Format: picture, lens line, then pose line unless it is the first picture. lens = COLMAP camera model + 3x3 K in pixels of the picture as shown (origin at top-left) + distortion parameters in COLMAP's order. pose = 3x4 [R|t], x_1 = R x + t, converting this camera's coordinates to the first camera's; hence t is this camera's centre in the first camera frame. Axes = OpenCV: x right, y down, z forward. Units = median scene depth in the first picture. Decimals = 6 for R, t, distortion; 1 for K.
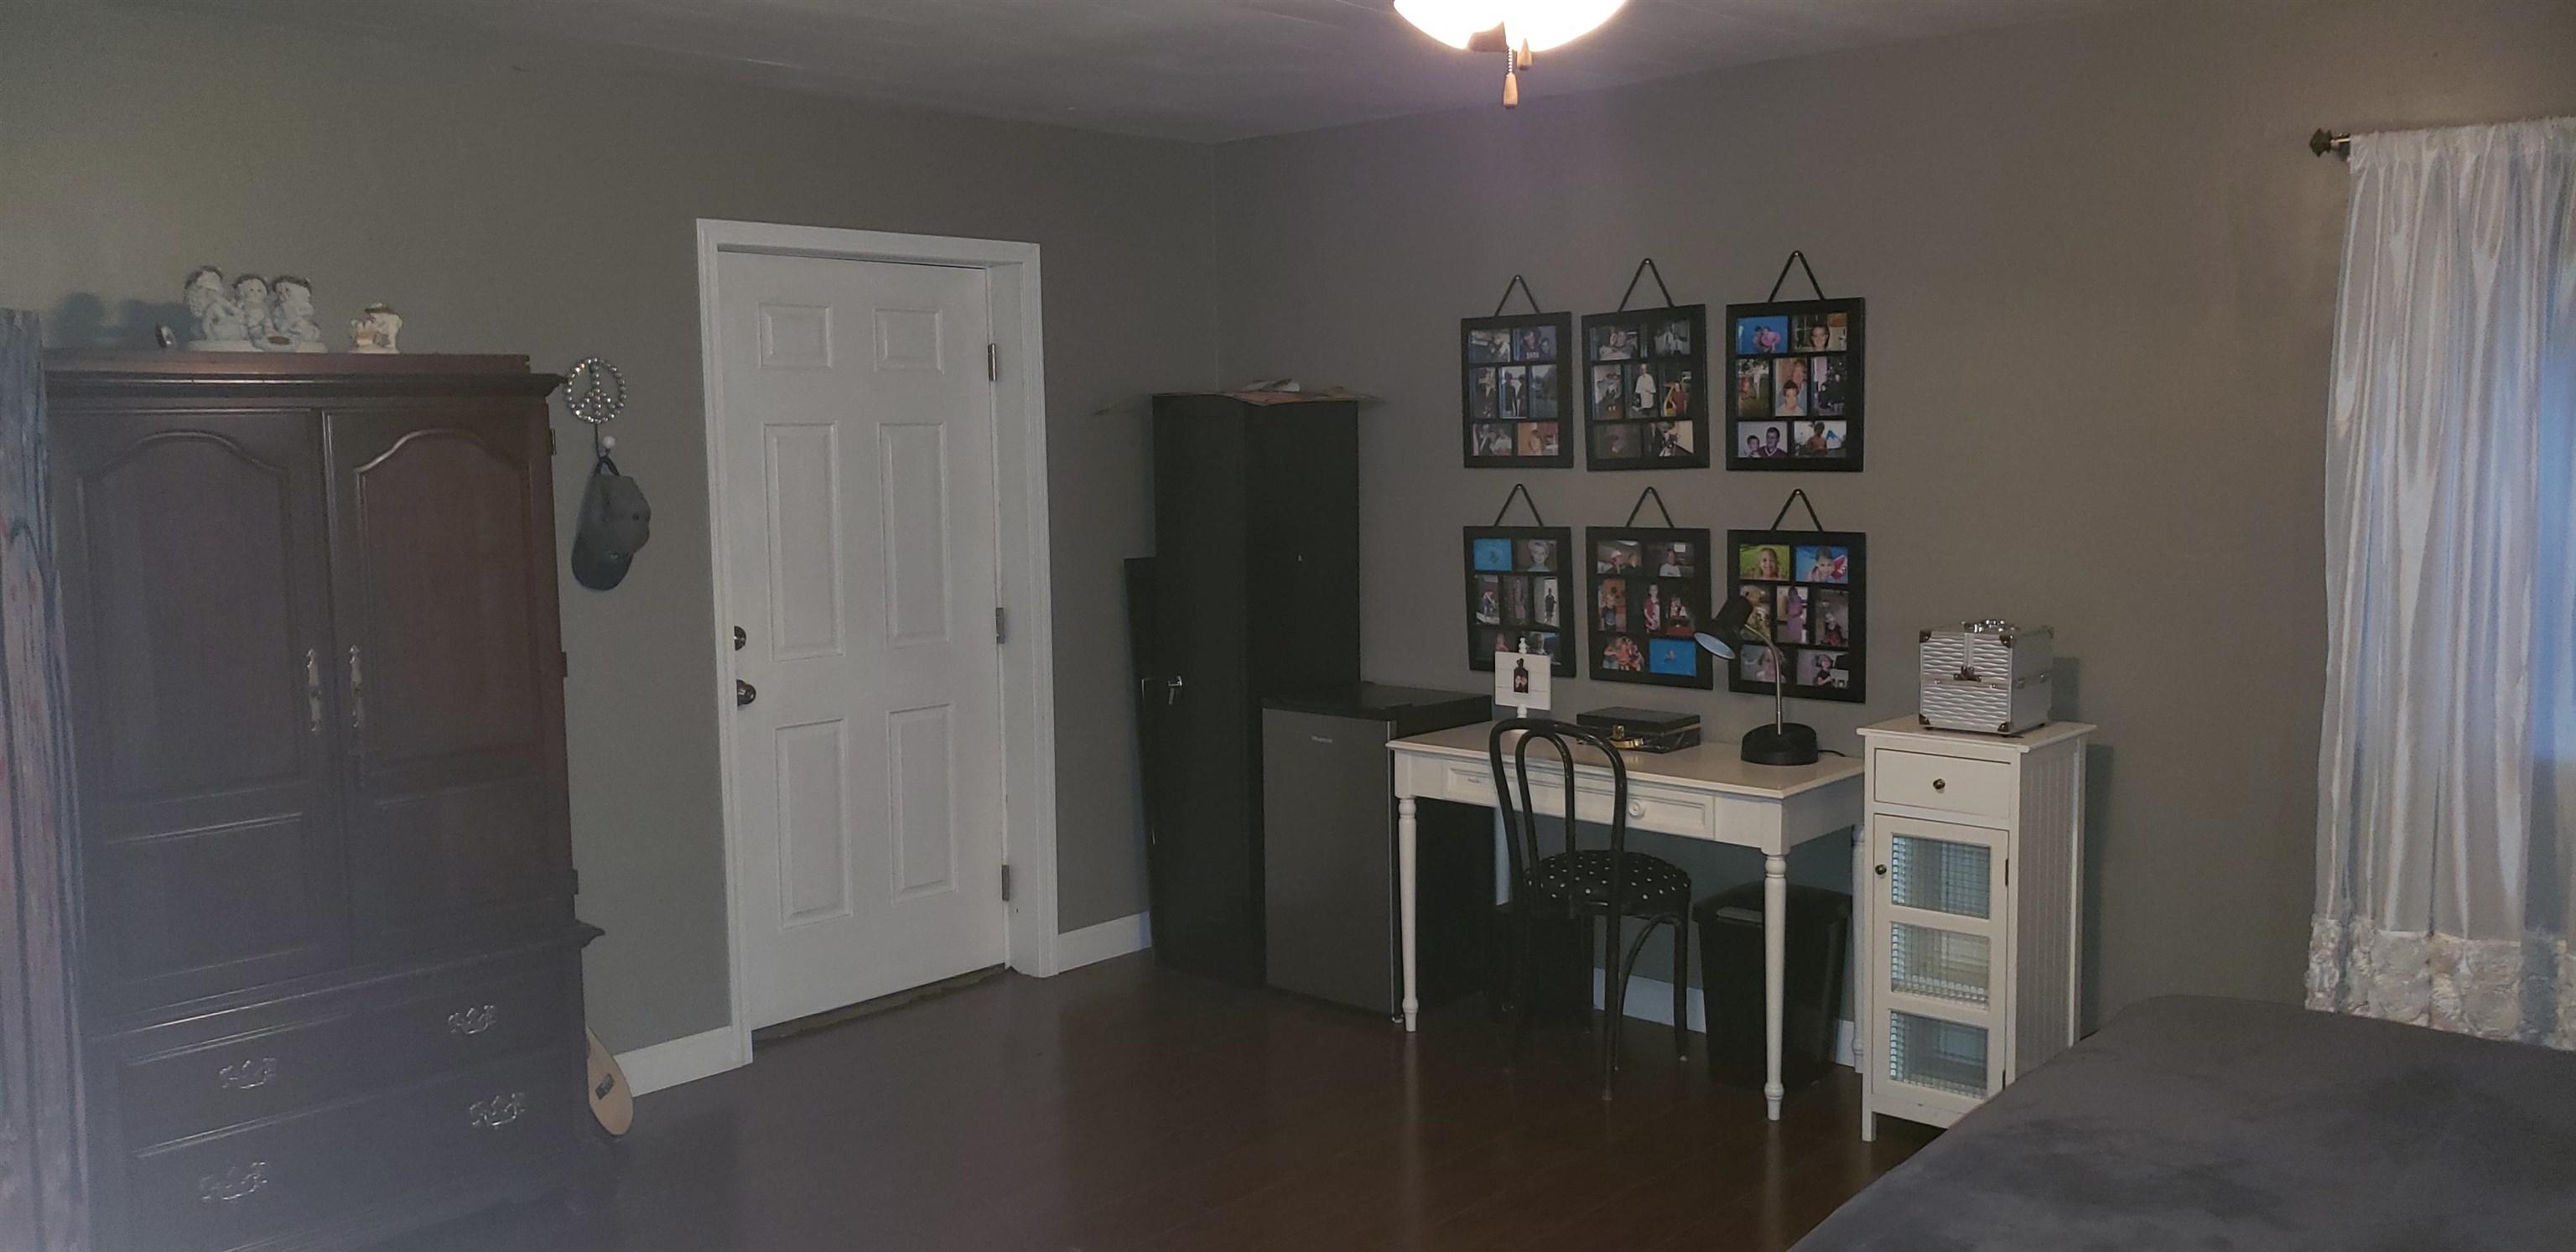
lens RADIAL K [[1937.0, 0, 1293.7], [0, 1937.0, 630.2], [0, 0, 1]] dist [0.010013, 0.011711]
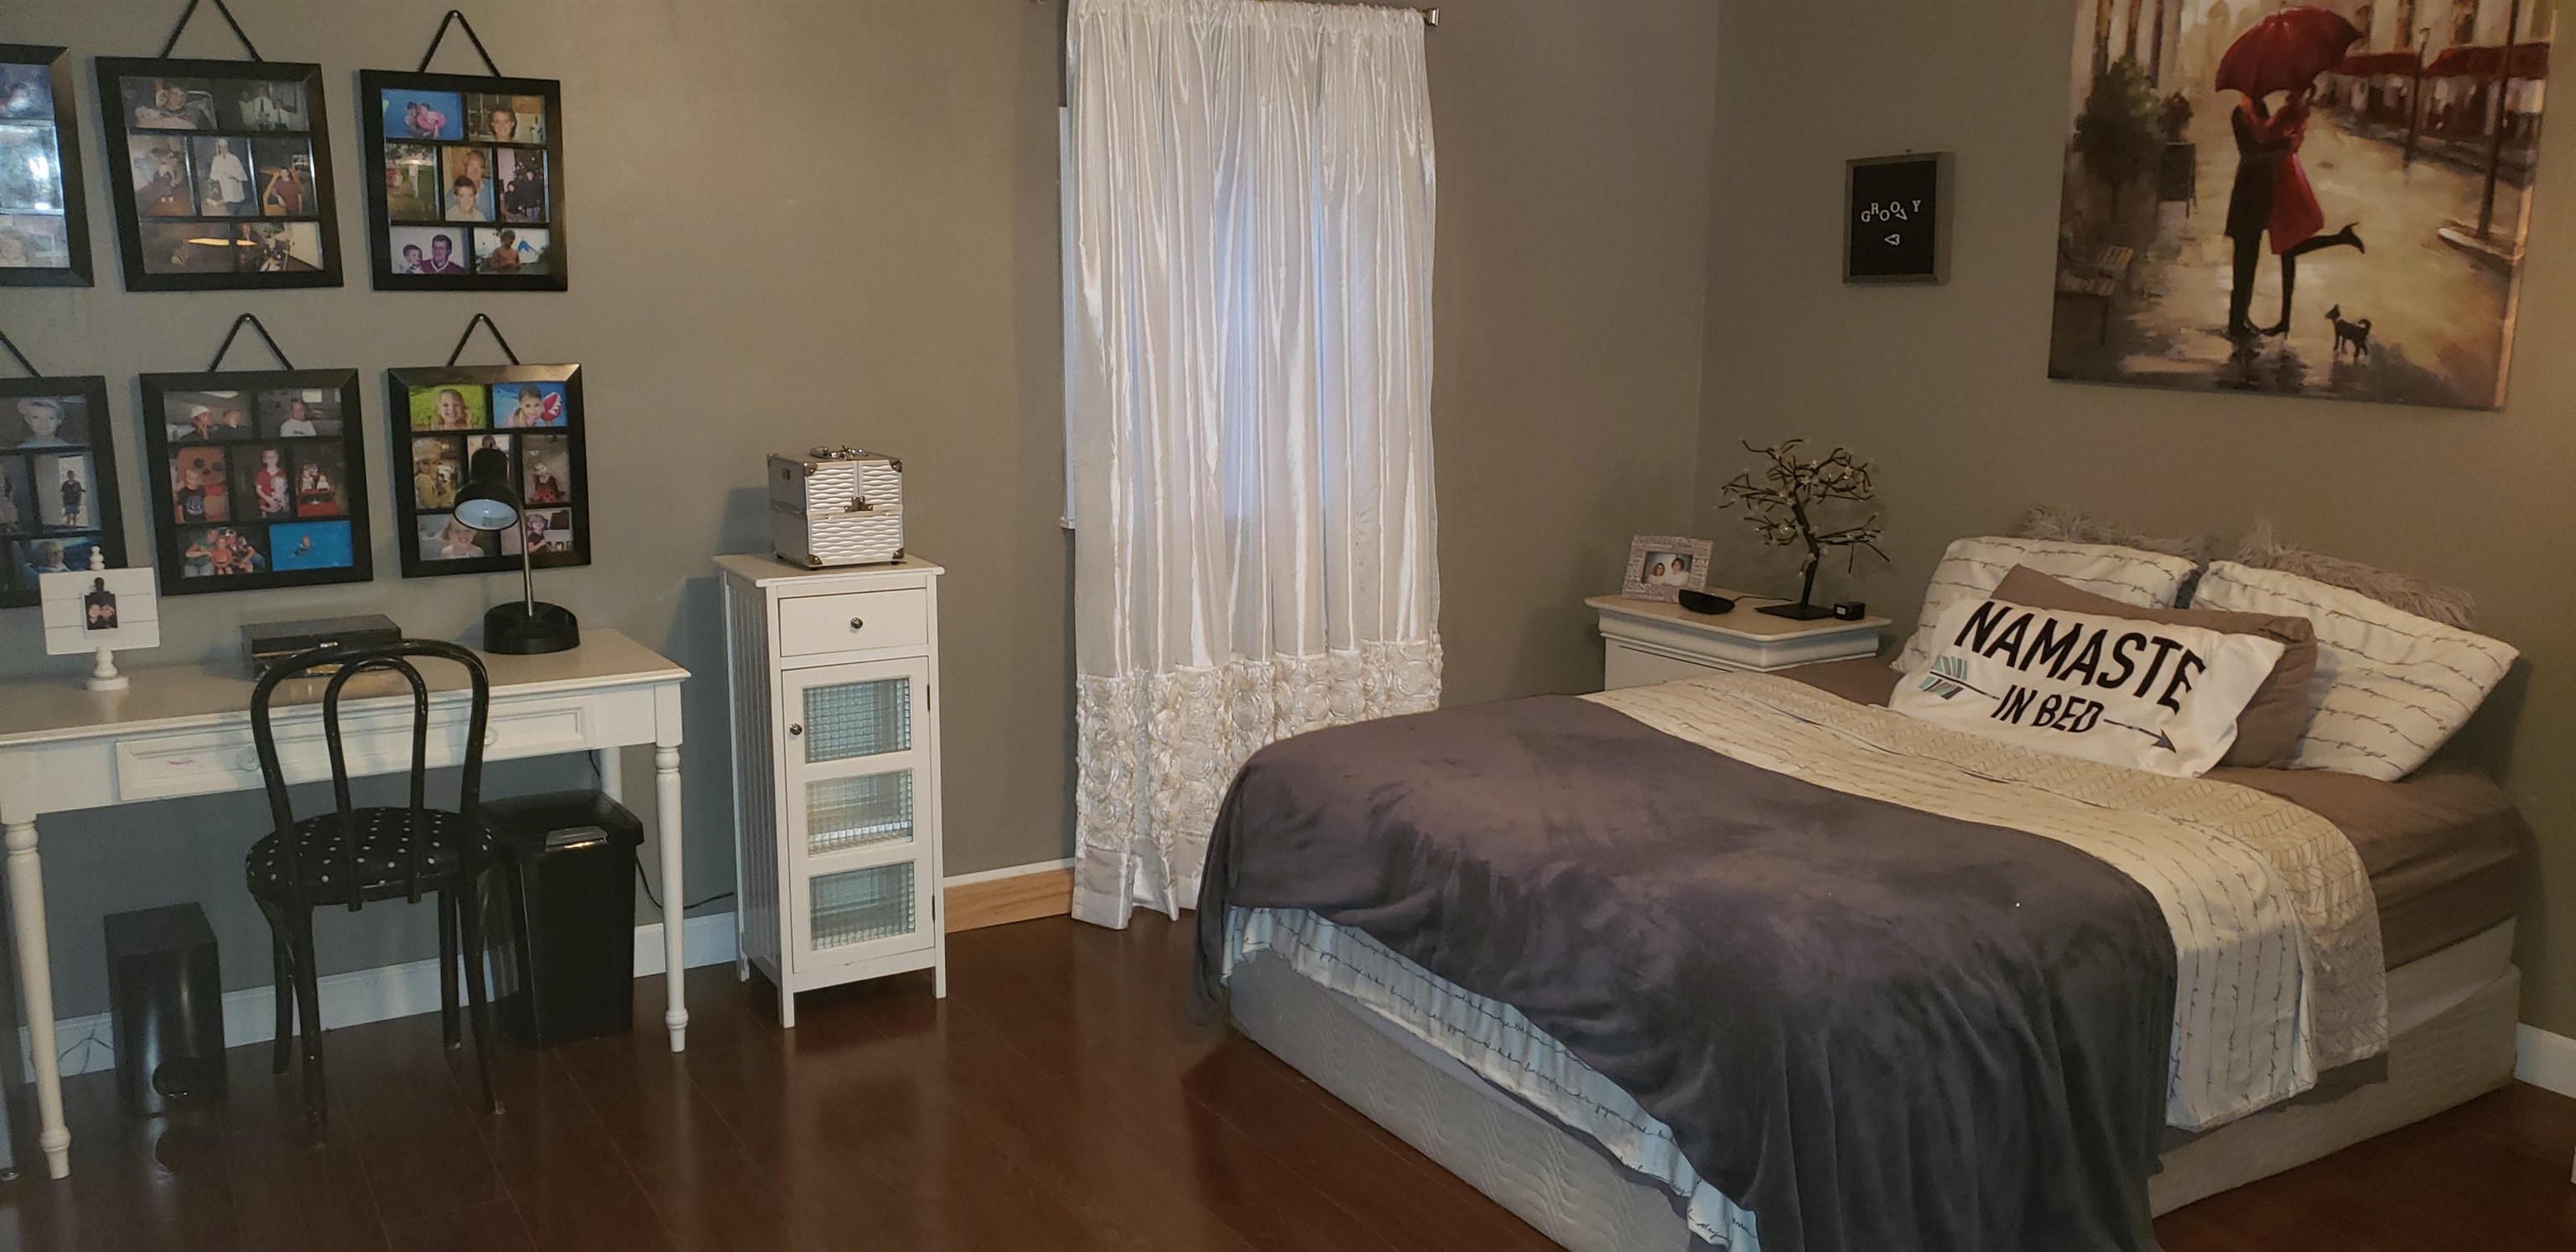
lens RADIAL K [[1937.0, 0, 1294.6], [0, 1937.0, 616.5], [0, 0, 1]] dist [0.010013, 0.011711]
pose [[0.288659, -0.158250, 0.944263, -0.419733], [0.087547, 0.986477, 0.138561, -0.030541], [-0.953421, 0.042671, 0.298610, 0.437451]]
